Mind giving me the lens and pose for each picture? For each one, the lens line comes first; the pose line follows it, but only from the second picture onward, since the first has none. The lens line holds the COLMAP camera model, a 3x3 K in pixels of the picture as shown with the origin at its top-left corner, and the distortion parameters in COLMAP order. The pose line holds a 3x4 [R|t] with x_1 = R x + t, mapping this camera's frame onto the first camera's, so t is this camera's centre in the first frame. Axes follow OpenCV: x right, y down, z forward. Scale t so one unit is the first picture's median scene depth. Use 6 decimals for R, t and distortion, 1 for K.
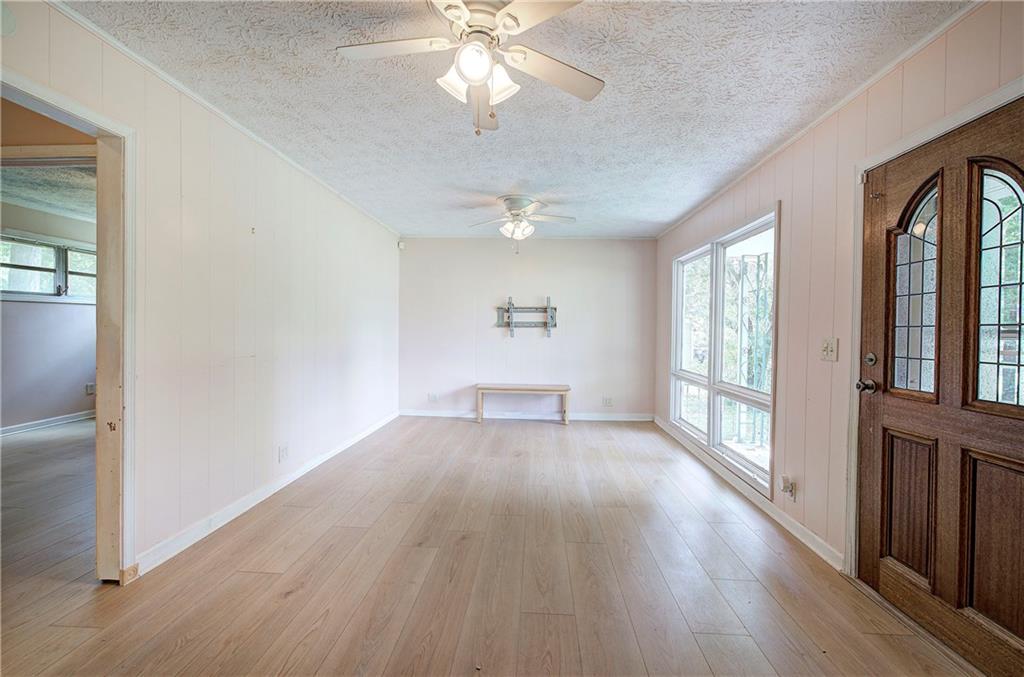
lens RADIAL K [[431.6, 0, 520.4], [0, 431.6, 334.3], [0, 0, 1]] dist [-0.005745, 0.001805]
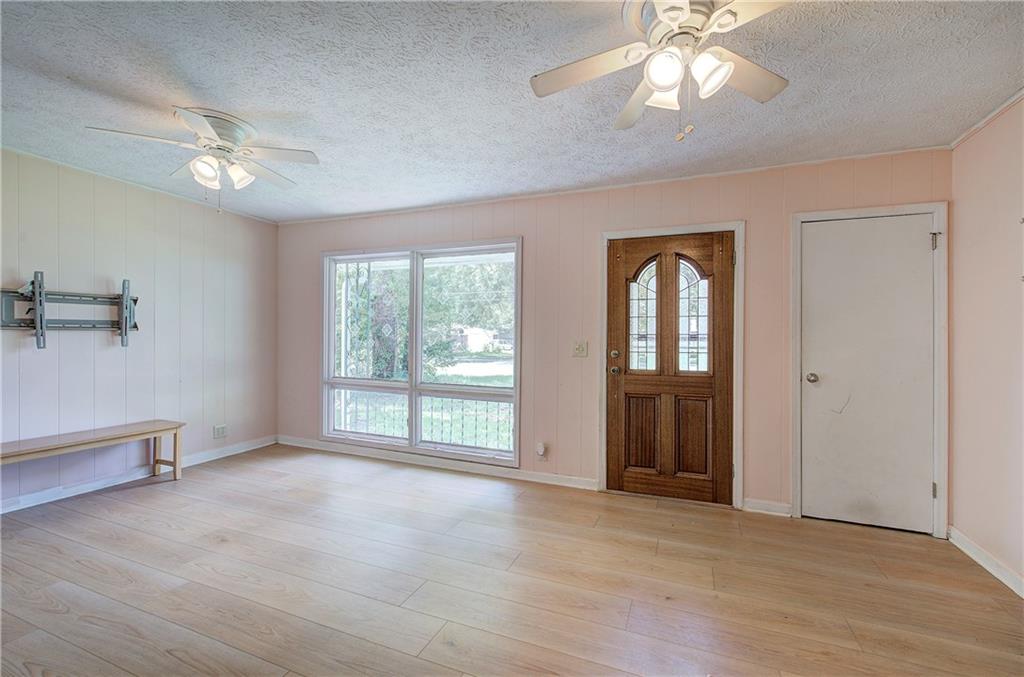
lens RADIAL K [[431.6, 0, 513.9], [0, 431.6, 335.8], [0, 0, 1]] dist [-0.005745, 0.001805]
pose [[0.336672, -0.010082, 0.941568, -0.561365], [0.005836, 0.999946, 0.008620, -0.018061], [-0.941604, 0.002593, 0.336712, 0.509733]]
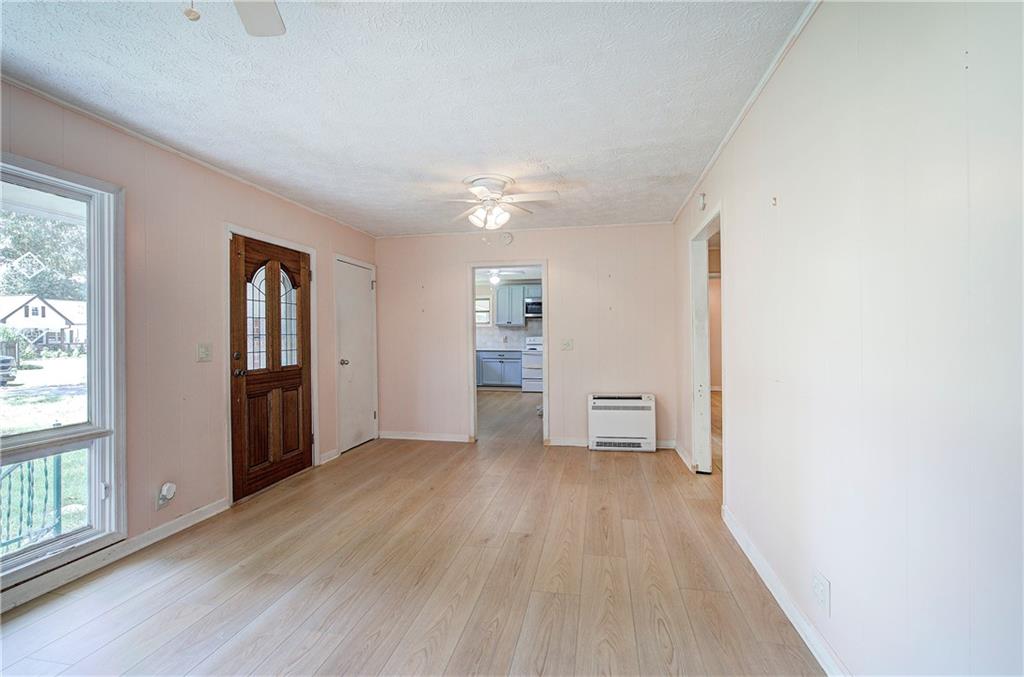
lens RADIAL K [[431.6, 0, 515.3], [0, 431.6, 335.1], [0, 0, 1]] dist [-0.005745, 0.001805]
pose [[-0.988227, -0.006659, 0.152853, -0.269257], [-0.005160, 0.999935, 0.010199, -0.024218], [-0.152910, 0.009290, -0.988196, 1.519744]]
